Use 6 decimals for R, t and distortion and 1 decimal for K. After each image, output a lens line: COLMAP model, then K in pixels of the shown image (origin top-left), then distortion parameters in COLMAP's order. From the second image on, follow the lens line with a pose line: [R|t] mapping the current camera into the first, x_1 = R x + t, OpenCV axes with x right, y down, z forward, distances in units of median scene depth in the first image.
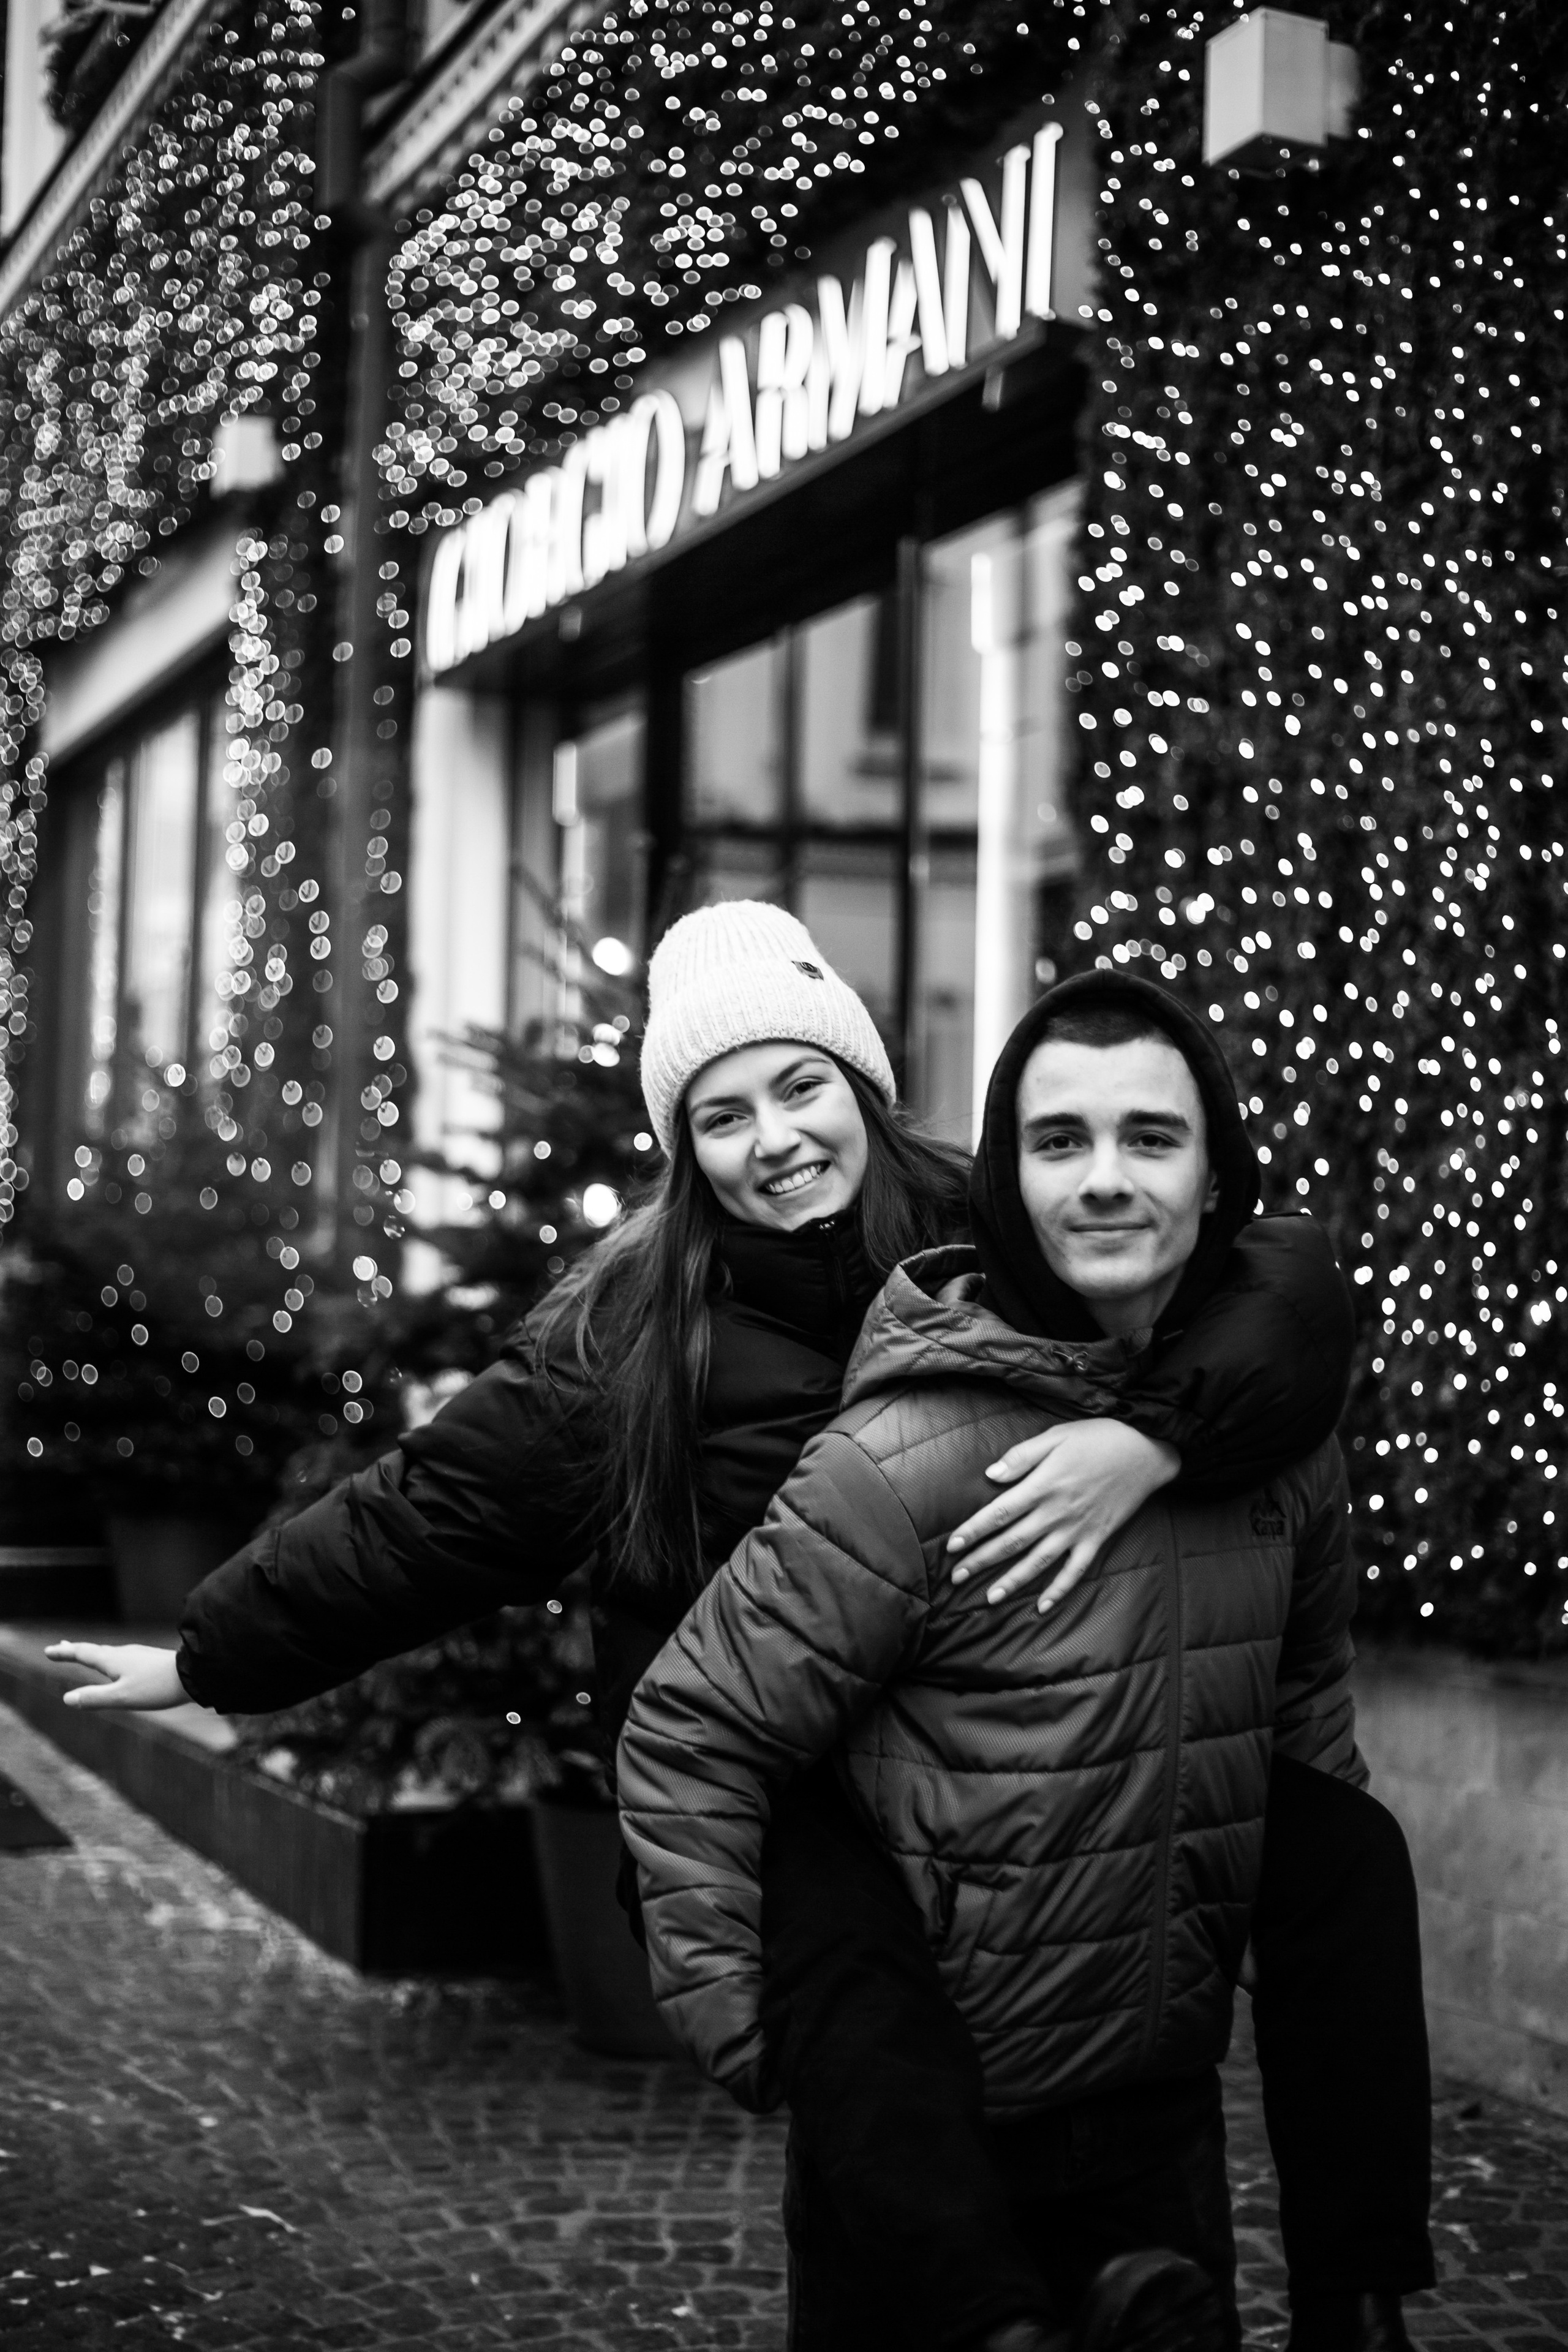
lens RADIAL K [[3519.8, 0, 791.6], [0, 3519.8, 1210.6], [0, 0, 1]] dist [-0.130089, -0.015680]
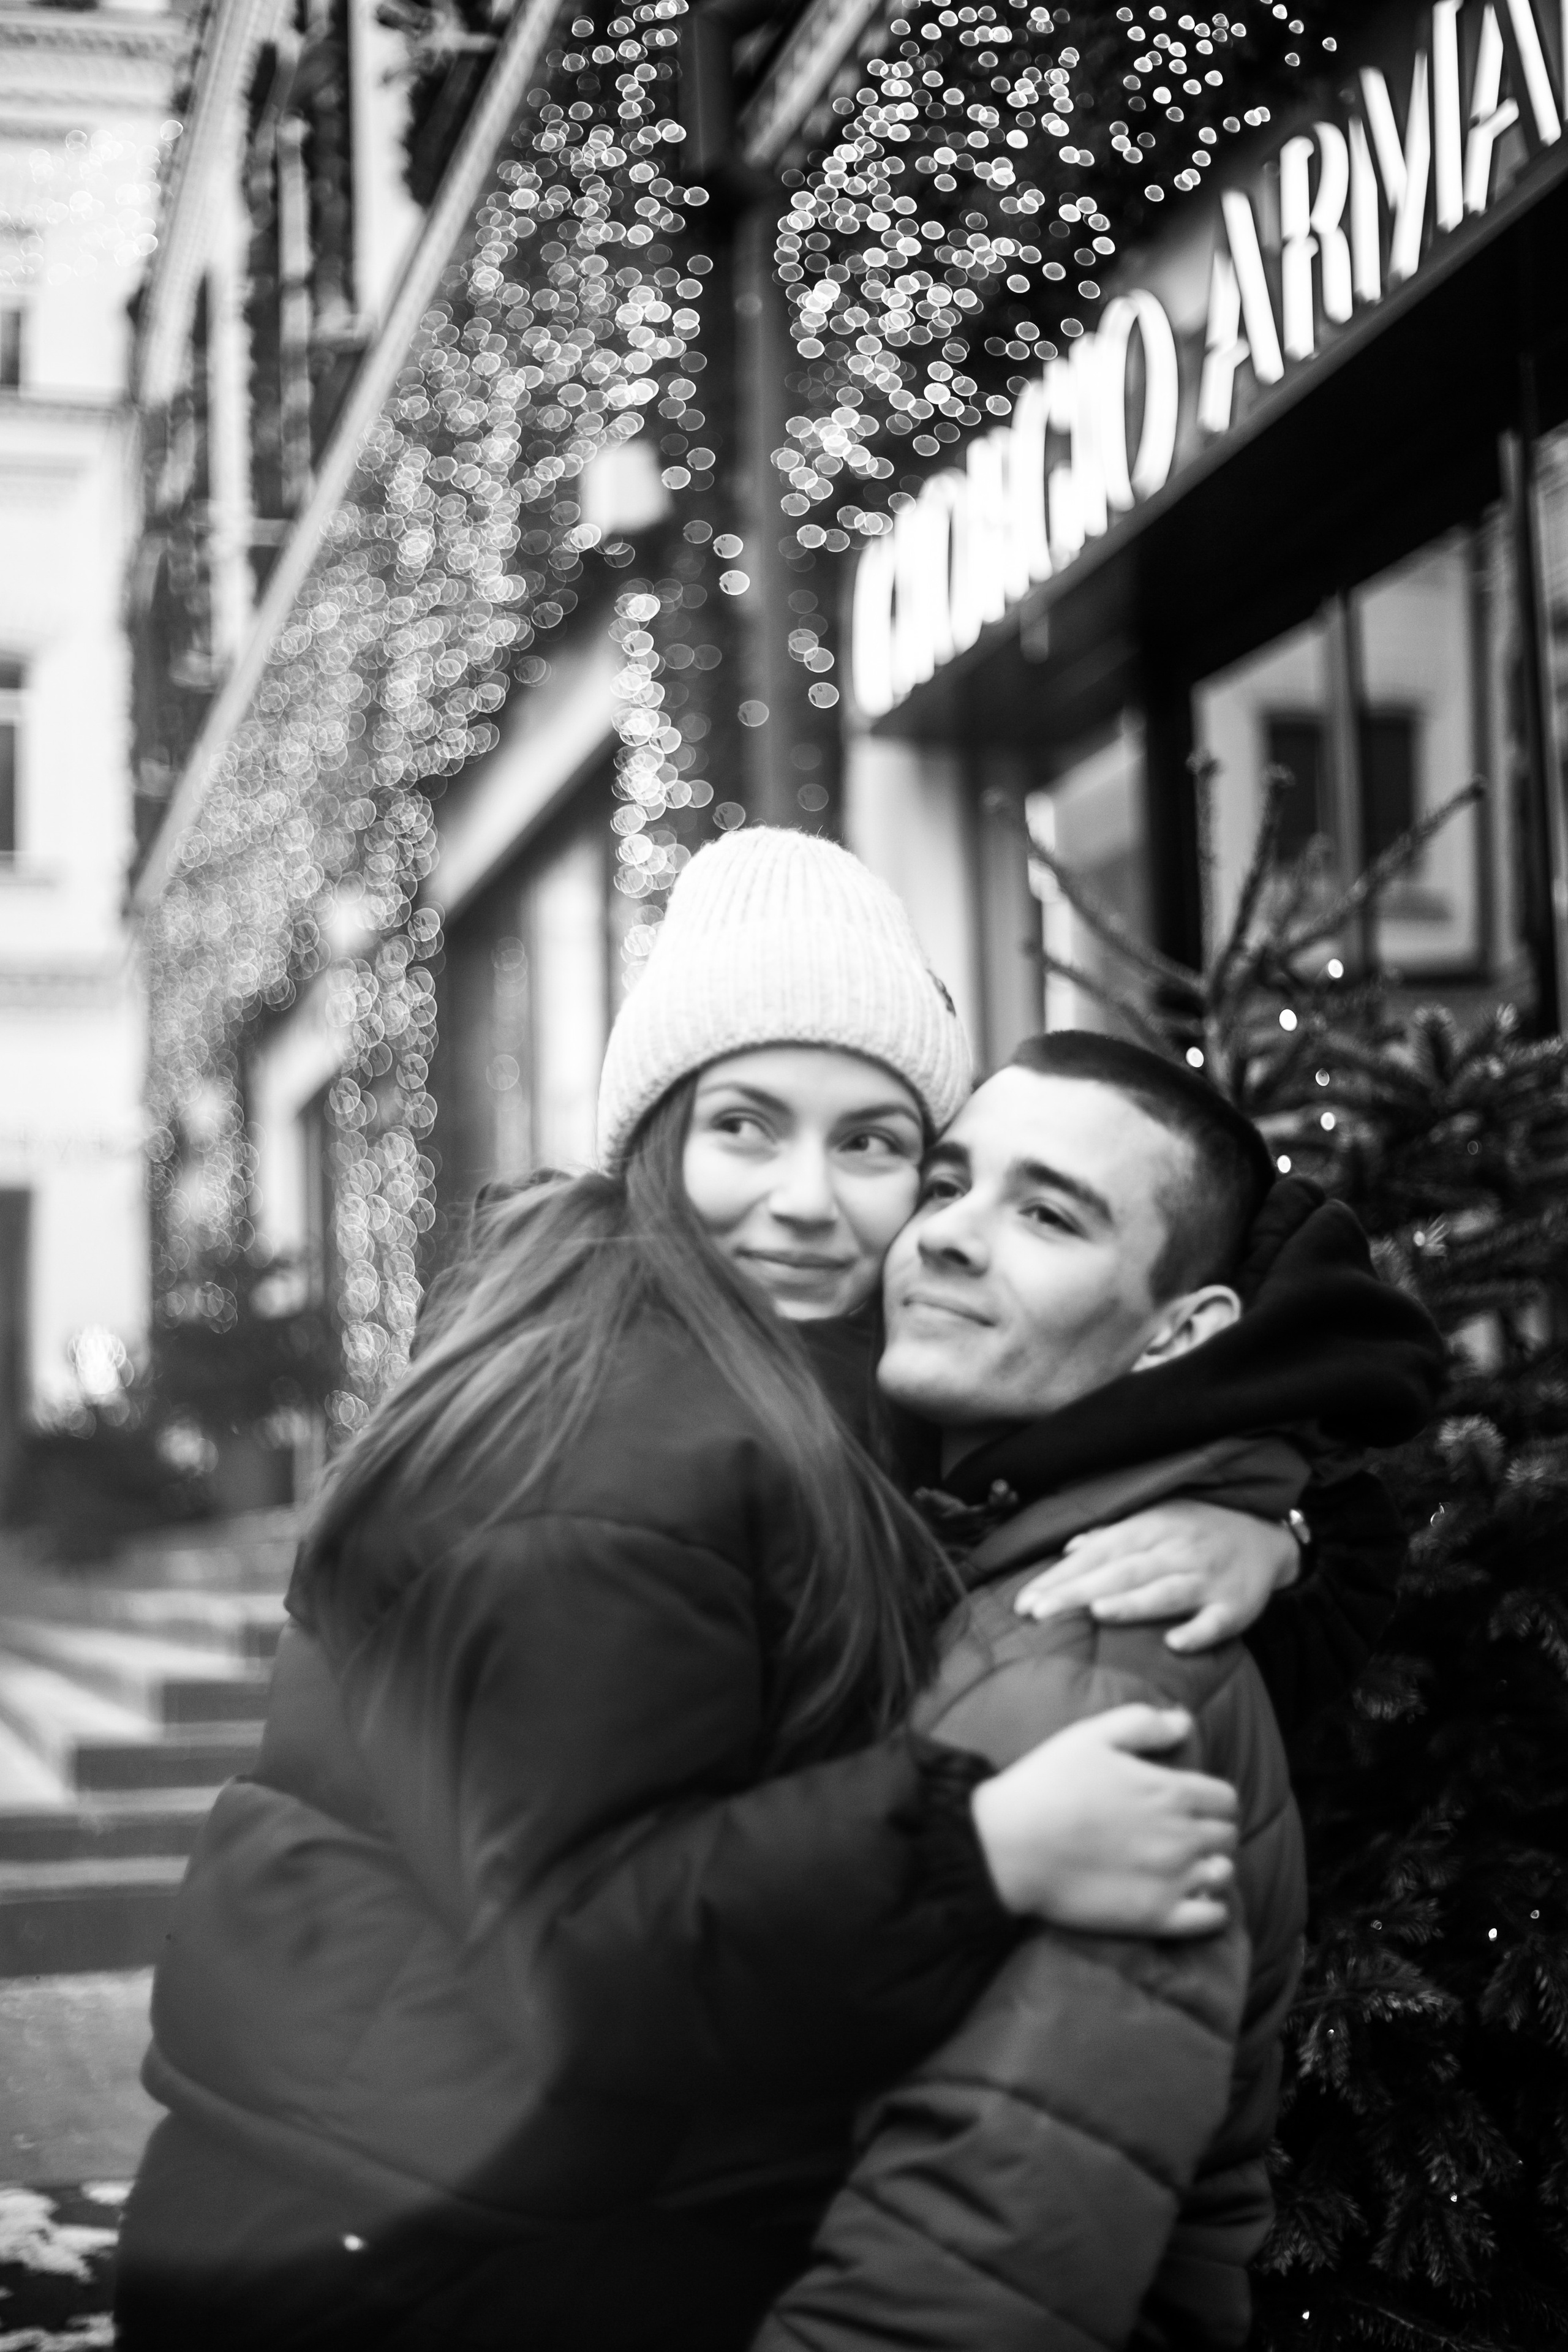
lens RADIAL K [[3519.8, 0, 791.6], [0, 3519.8, 1210.6], [0, 0, 1]] dist [-0.130089, -0.015680]
pose [[0.989455, -0.062658, -0.130588, -0.025862], [0.055648, 0.996841, -0.056664, 0.002045], [0.133726, 0.048799, 0.989816, 0.252552]]
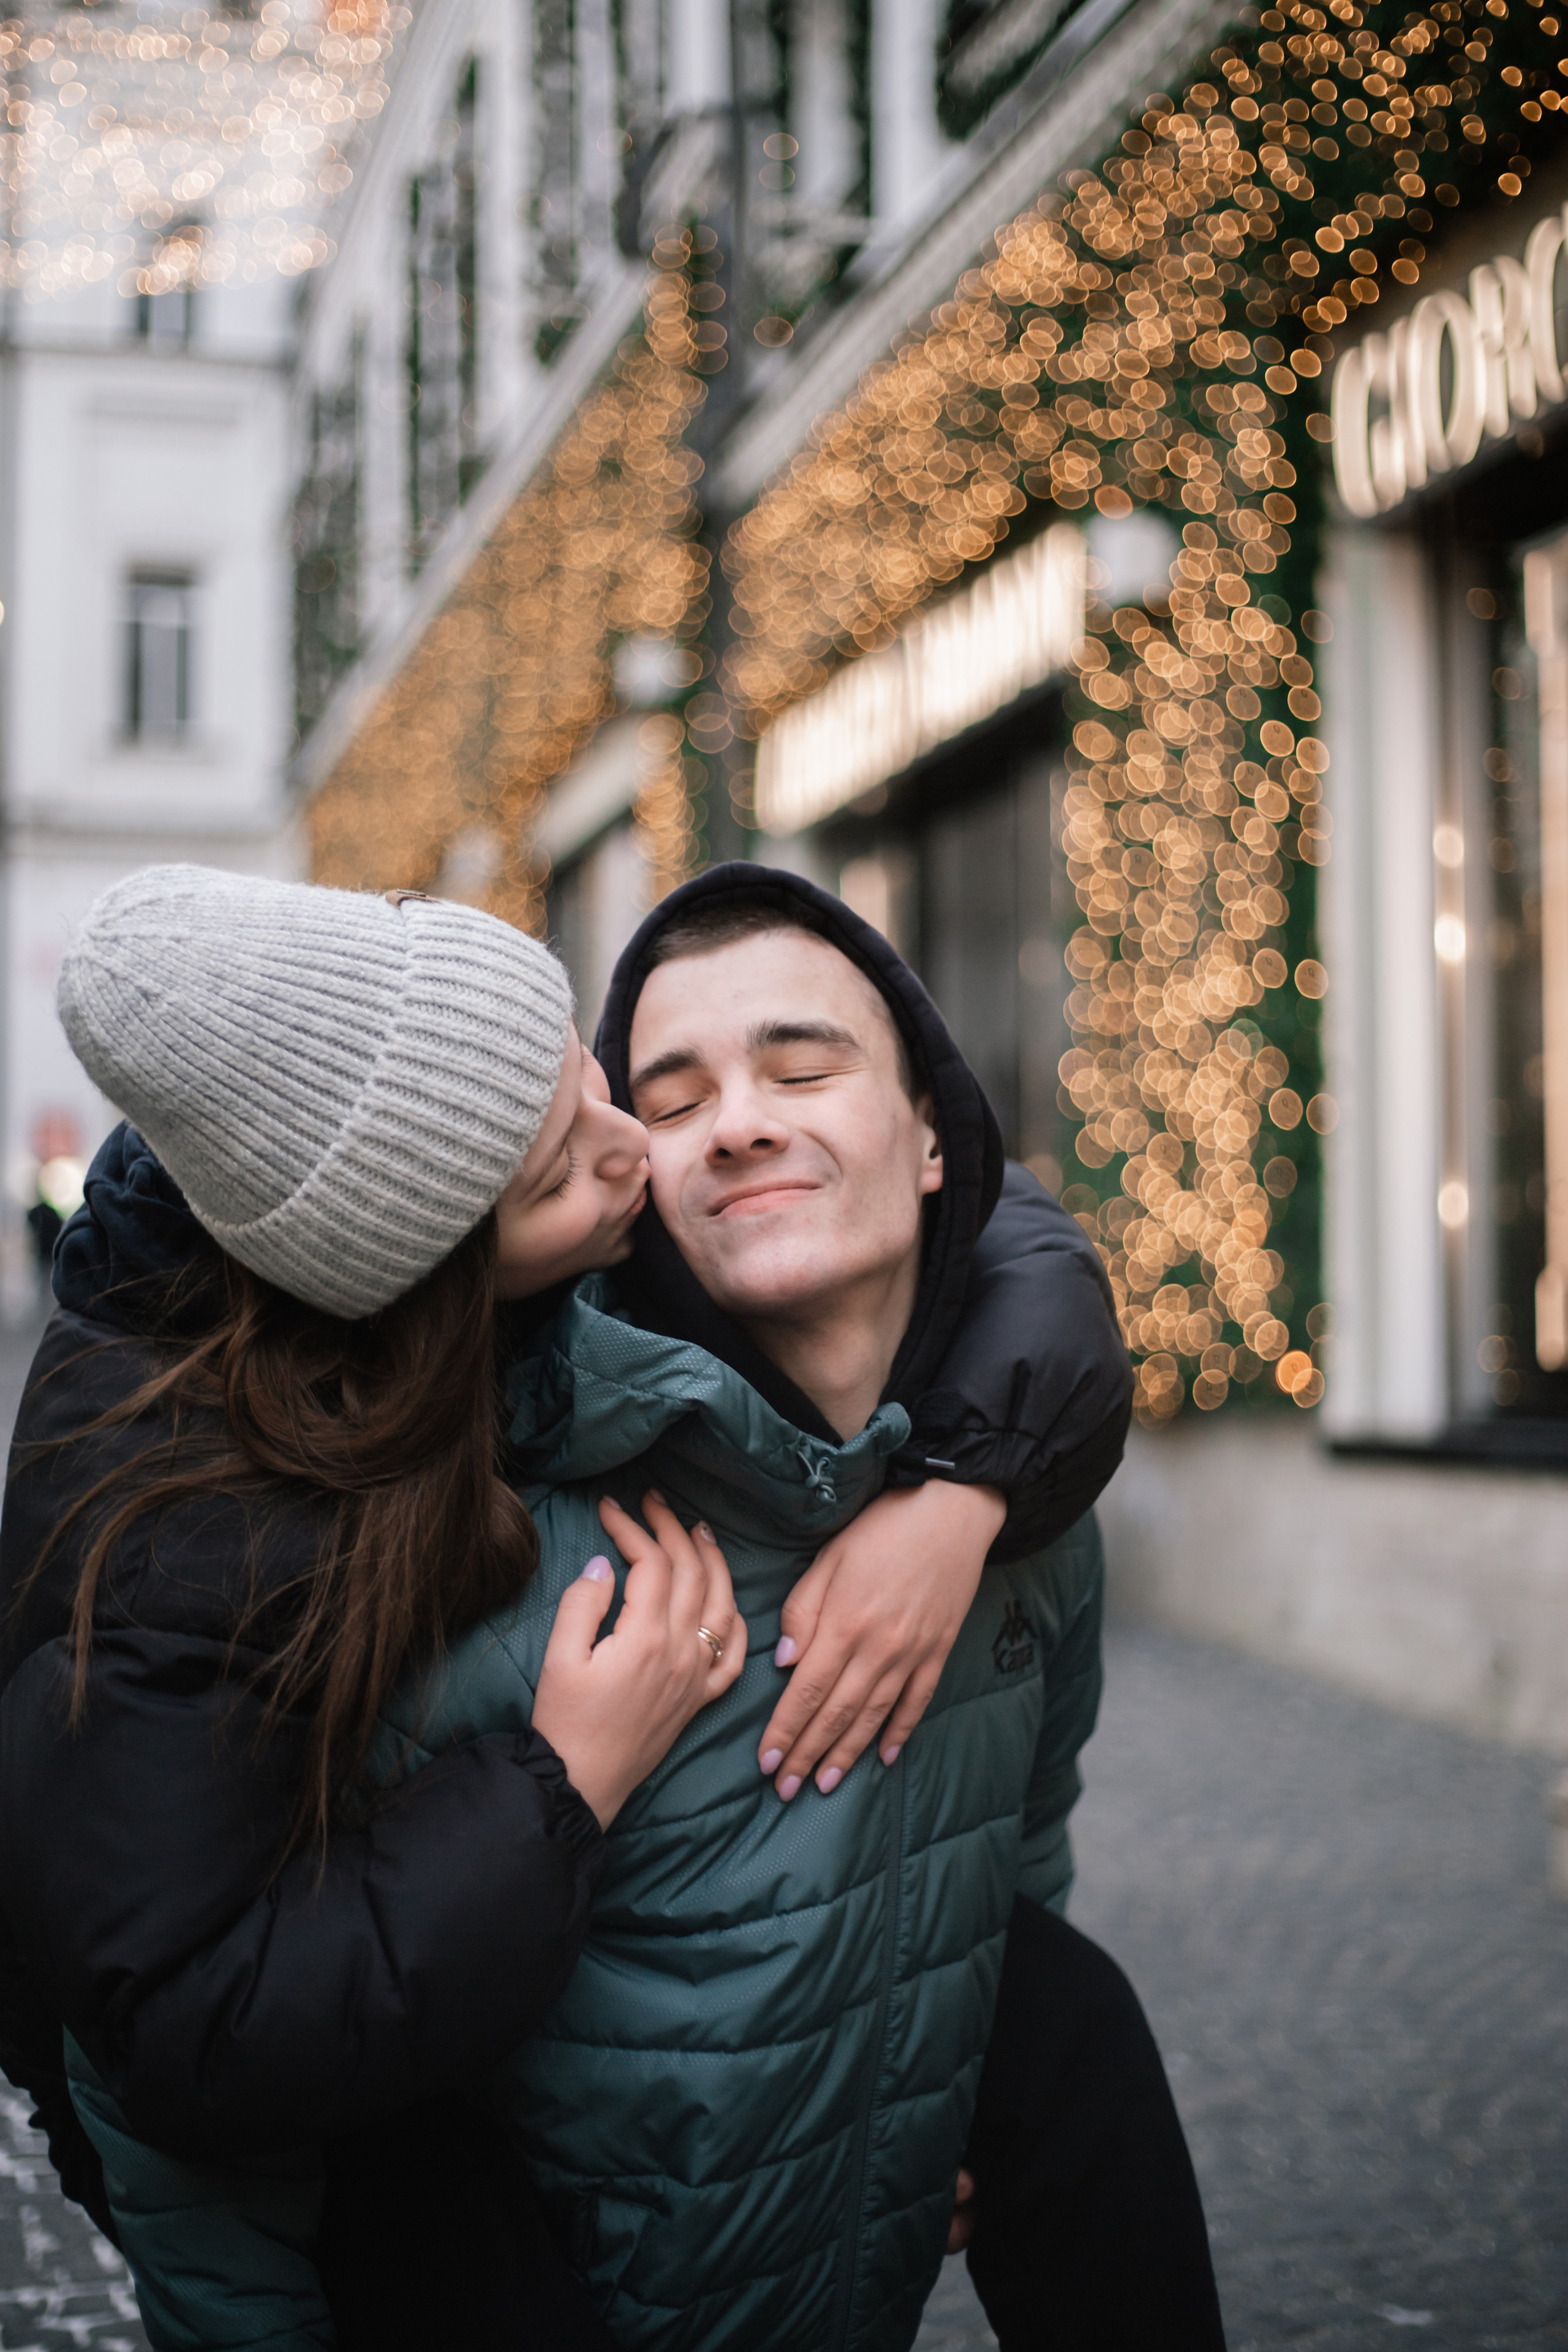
lens RADIAL K [[3519.8, 0, 791.6], [0, 3519.8, 1210.6], [0, 0, 1]] dist [-0.130089, -0.015680]
pose [[0.987871, -0.024518, -0.153330, 0.157060], [0.023798, 0.999695, -0.006529, 0.026917], [0.153443, 0.002801, 0.988154, -0.575051]]
